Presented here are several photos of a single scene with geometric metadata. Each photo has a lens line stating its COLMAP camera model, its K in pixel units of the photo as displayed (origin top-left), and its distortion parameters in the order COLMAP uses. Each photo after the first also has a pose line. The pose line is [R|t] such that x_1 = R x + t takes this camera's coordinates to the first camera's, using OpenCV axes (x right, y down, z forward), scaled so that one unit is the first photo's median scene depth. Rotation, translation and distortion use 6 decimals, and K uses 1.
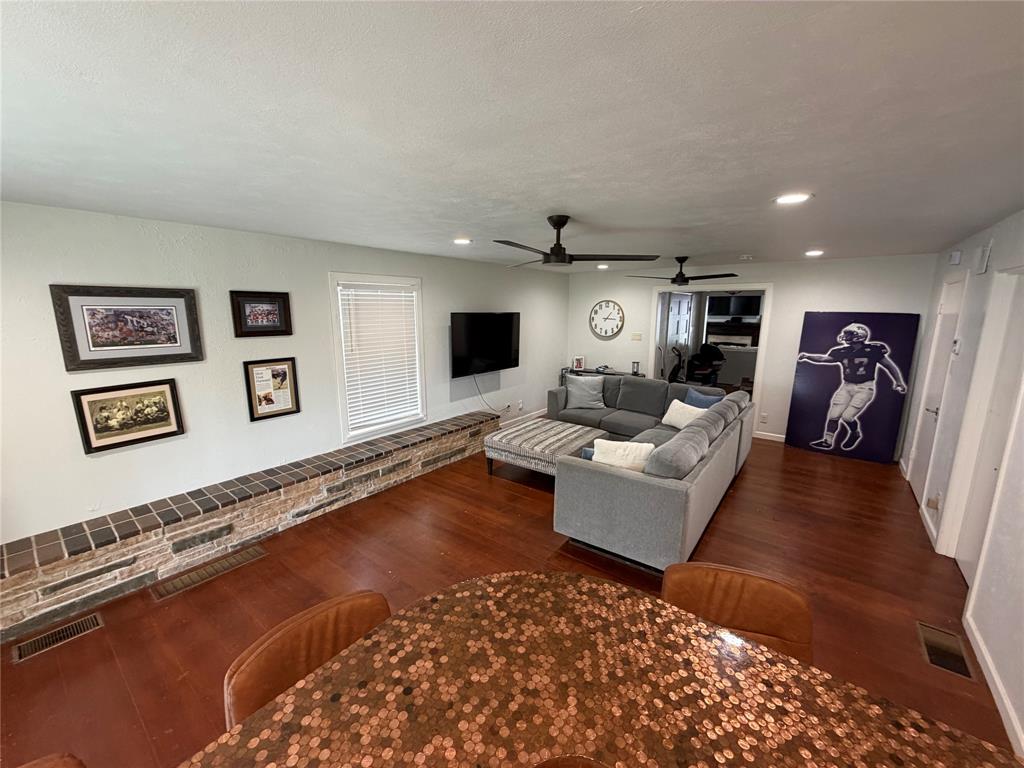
lens RADIAL K [[406.5, 0, 509.4], [0, 406.5, 385.6], [0, 0, 1]] dist [-0.001983, -0.000364]
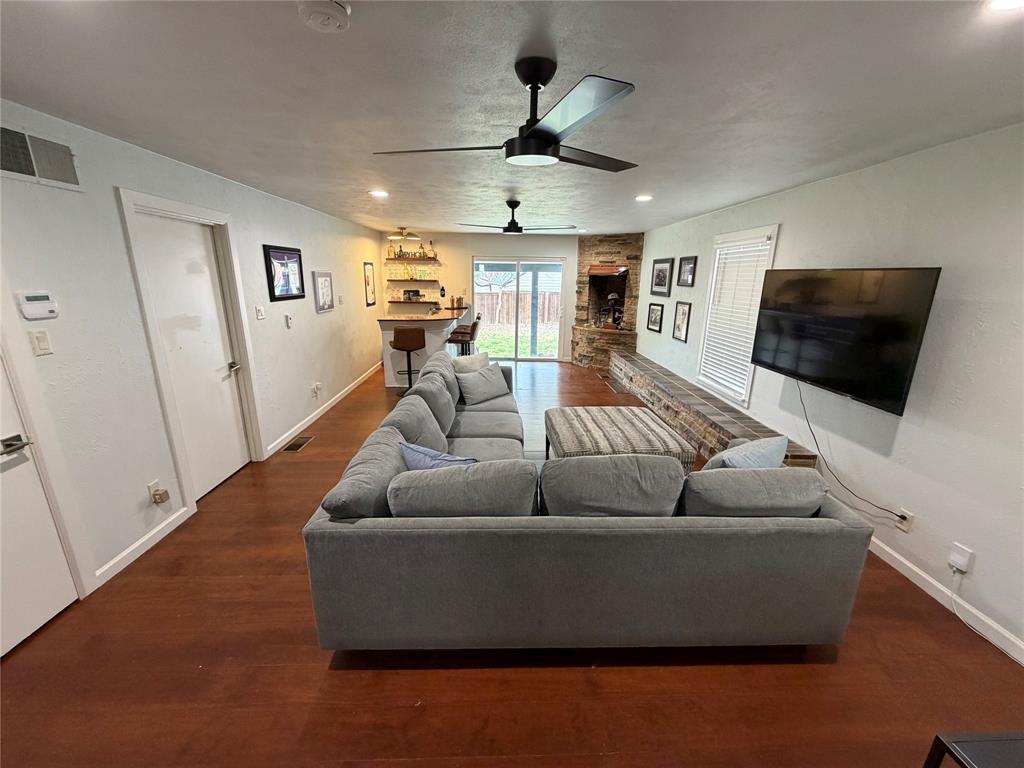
lens RADIAL K [[406.5, 0, 509.4], [0, 406.5, 385.6], [0, 0, 1]] dist [-0.001983, -0.000364]
pose [[-0.771059, 0.155566, -0.617468, 0.783947], [-0.132659, 0.909176, 0.394717, -0.255514], [0.622792, 0.386263, -0.680391, 1.520152]]
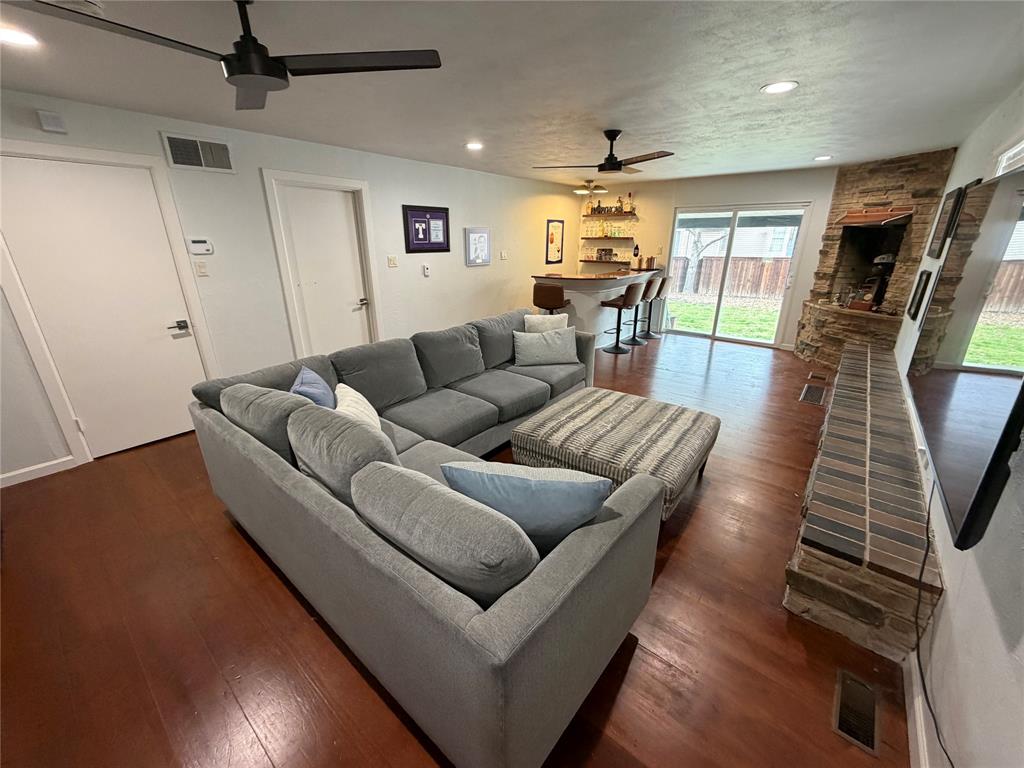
lens RADIAL K [[406.5, 0, 509.4], [0, 406.5, 385.6], [0, 0, 1]] dist [-0.001983, -0.000364]
pose [[-0.999662, -0.008847, 0.024449, 0.264655], [0.004909, 0.859213, 0.511595, -0.252506], [-0.025533, 0.511542, -0.858879, 1.637070]]
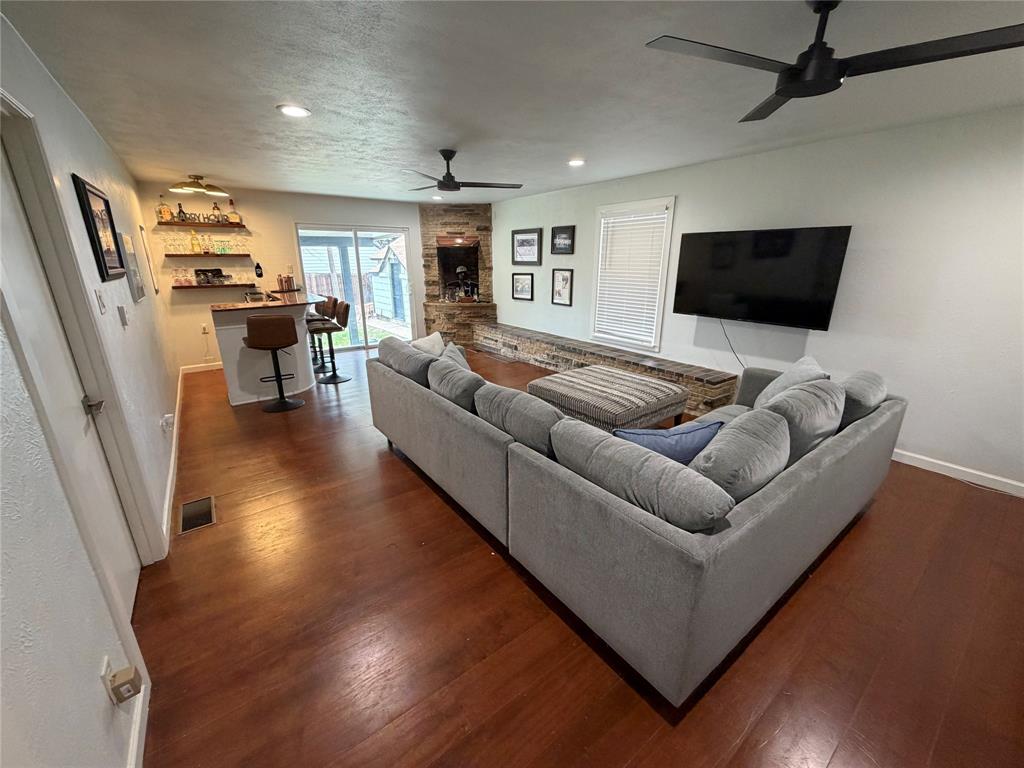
lens RADIAL K [[408.3, 0, 510.3], [0, 408.3, 384.6], [0, 0, 1]] dist [-0.001058, -0.000269]
pose [[-0.268765, 0.284660, -0.920182, 0.981146], [-0.178264, 0.924128, 0.337948, -0.133157], [0.946566, 0.254864, -0.197628, 1.083269]]
